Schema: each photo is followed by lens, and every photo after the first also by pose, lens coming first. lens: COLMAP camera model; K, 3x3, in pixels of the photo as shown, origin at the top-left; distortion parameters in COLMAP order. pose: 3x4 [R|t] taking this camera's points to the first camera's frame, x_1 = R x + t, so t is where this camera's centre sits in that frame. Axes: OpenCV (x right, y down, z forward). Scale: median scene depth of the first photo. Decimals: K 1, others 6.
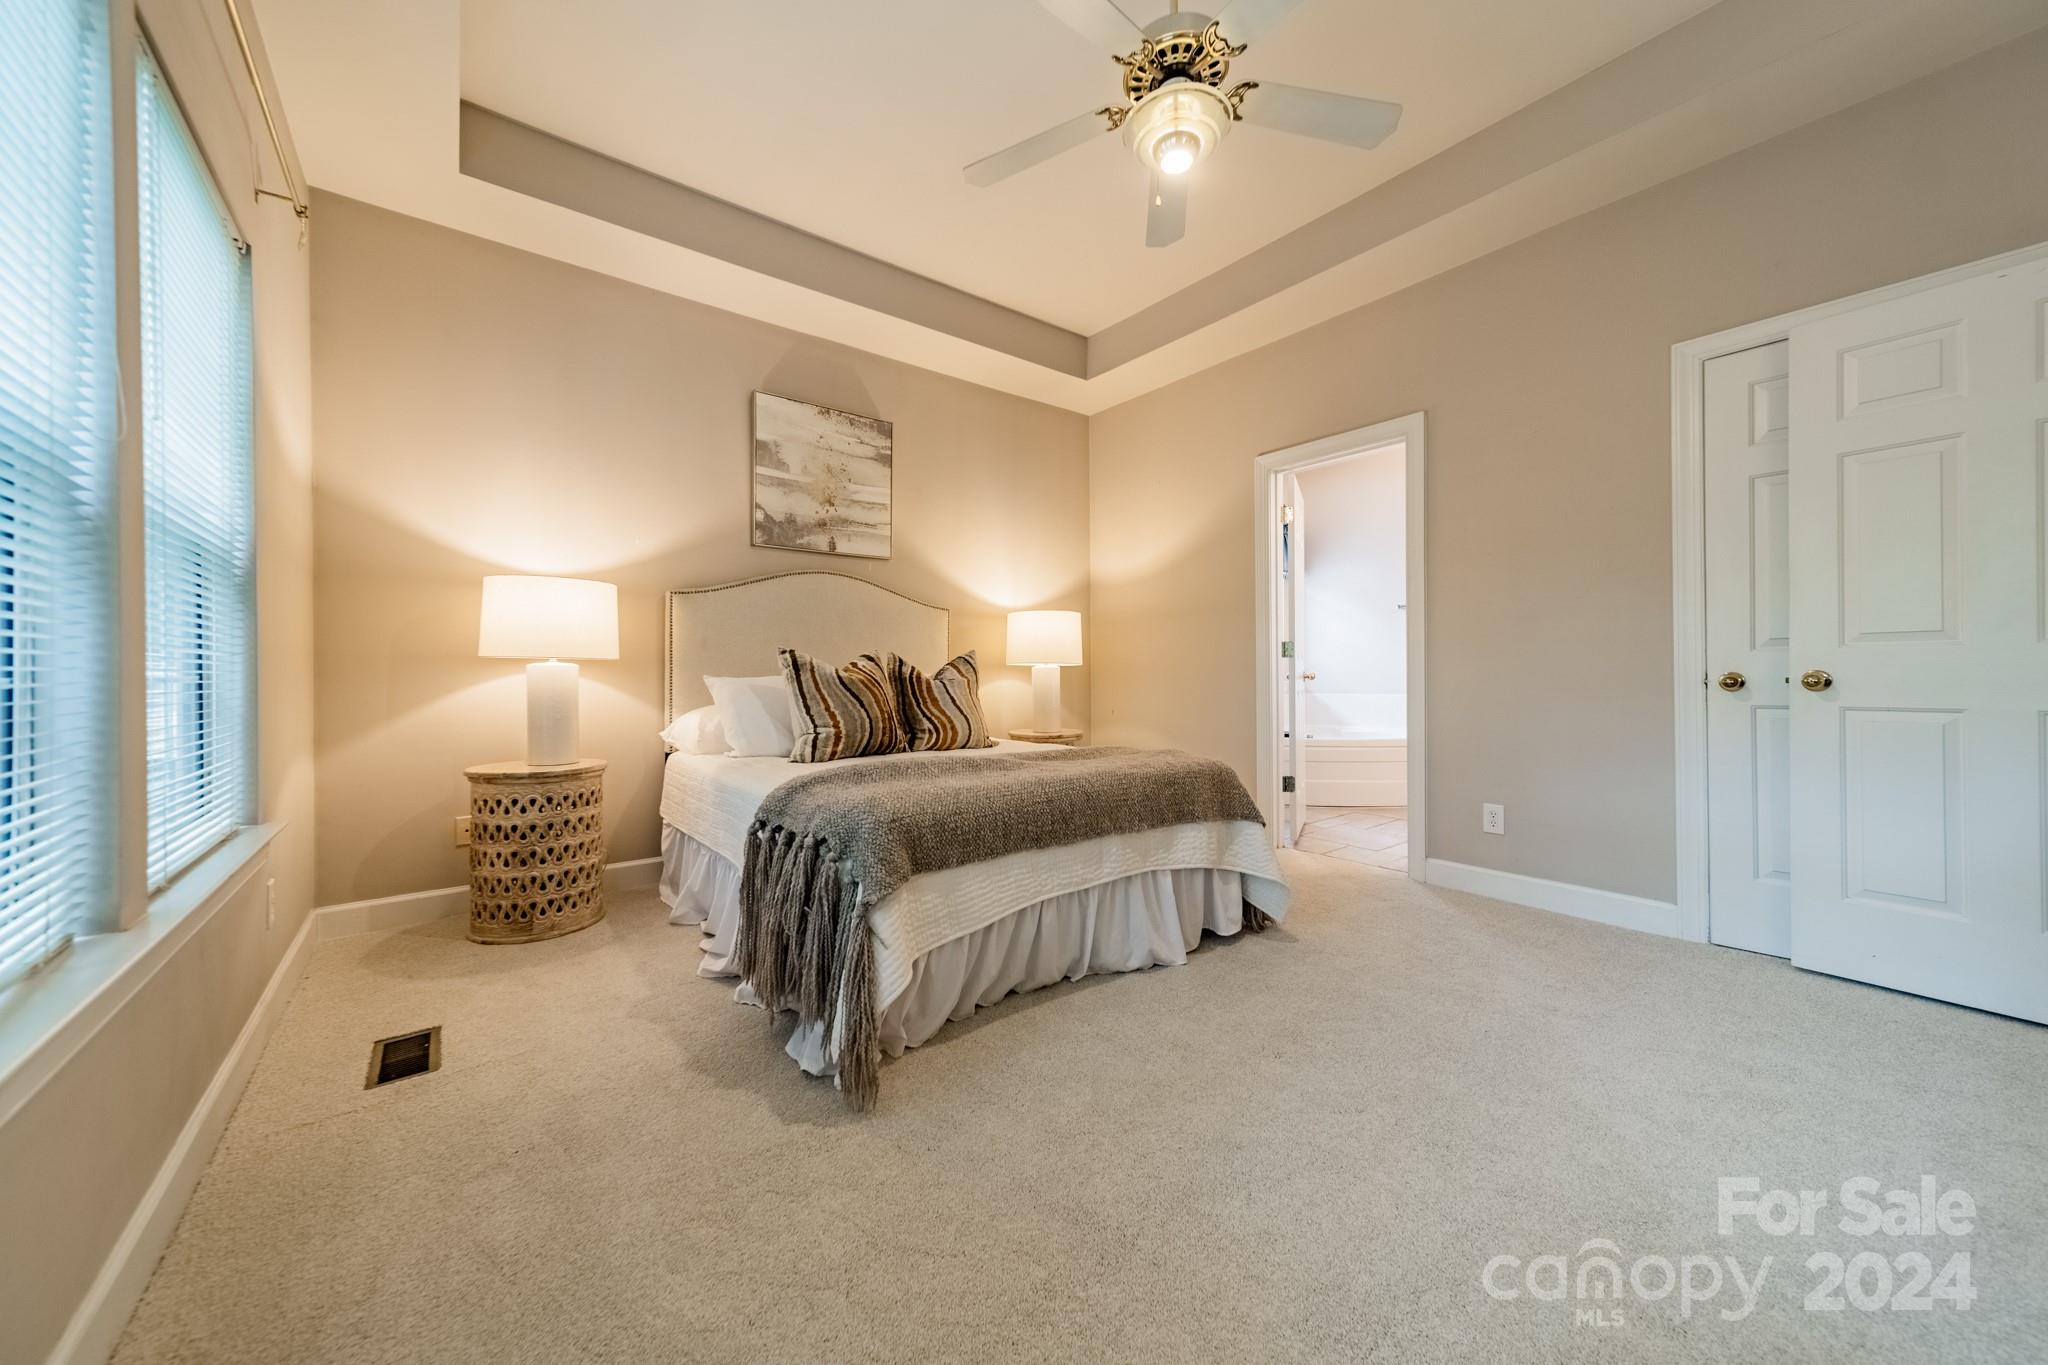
lens RADIAL K [[728.3, 0, 1025.3], [0, 728.3, 674.3], [0, 0, 1]] dist [0.005853, -0.000089]
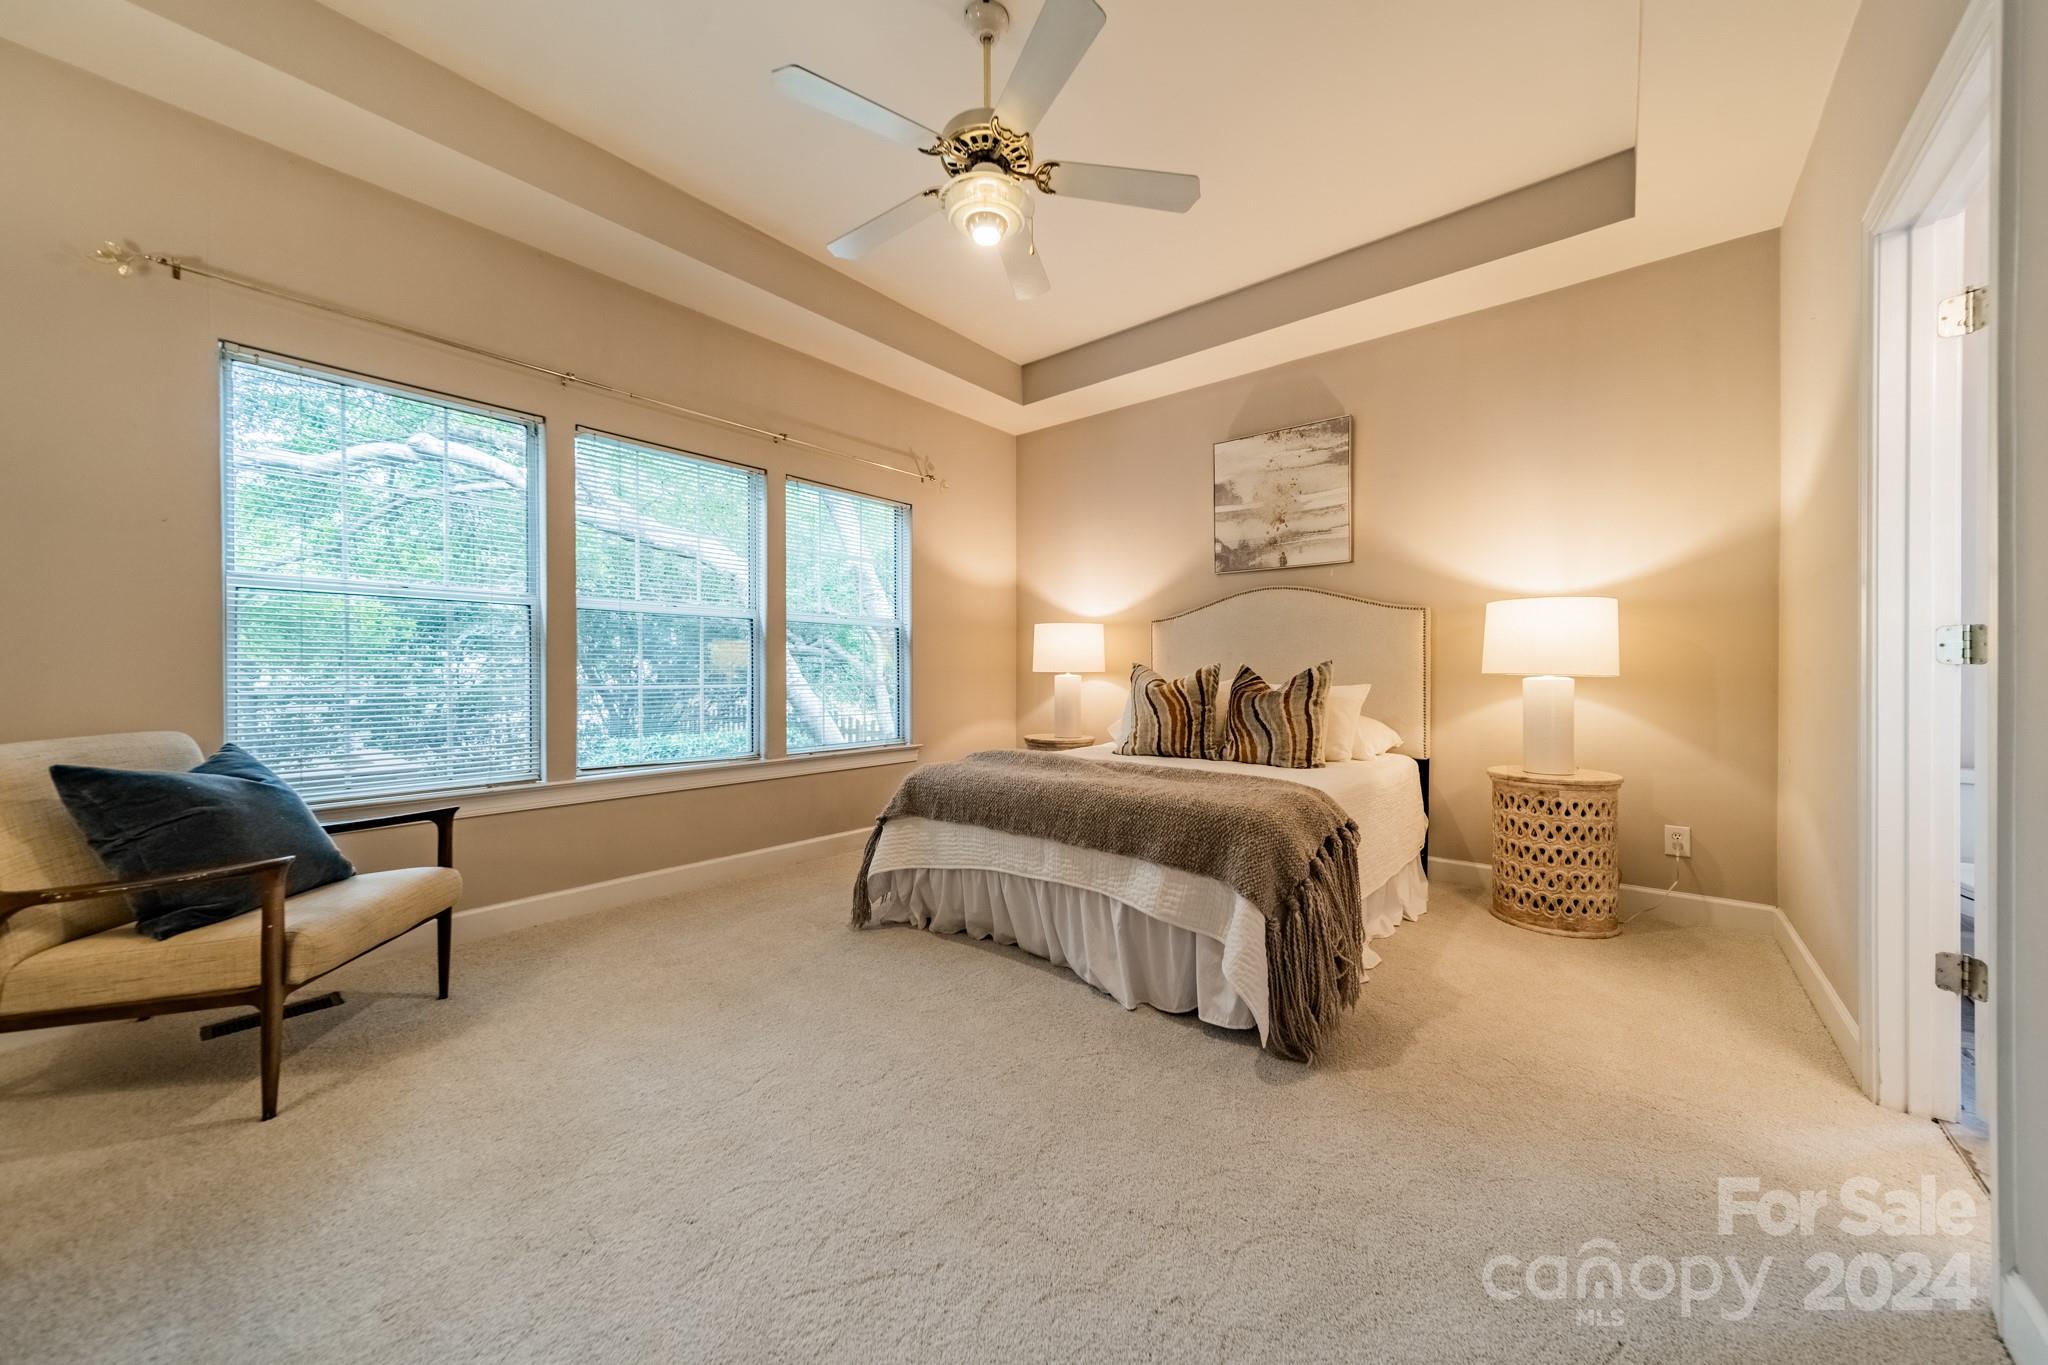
lens RADIAL K [[727.0, 0, 1028.2], [0, 727.0, 670.5], [0, 0, 1]] dist [0.002569, 0.000109]
pose [[0.219851, 0.000142, -0.975533, 0.687755], [-0.003802, 0.999993, -0.000711, -0.017979], [0.975526, 0.003865, 0.219850, 0.429575]]
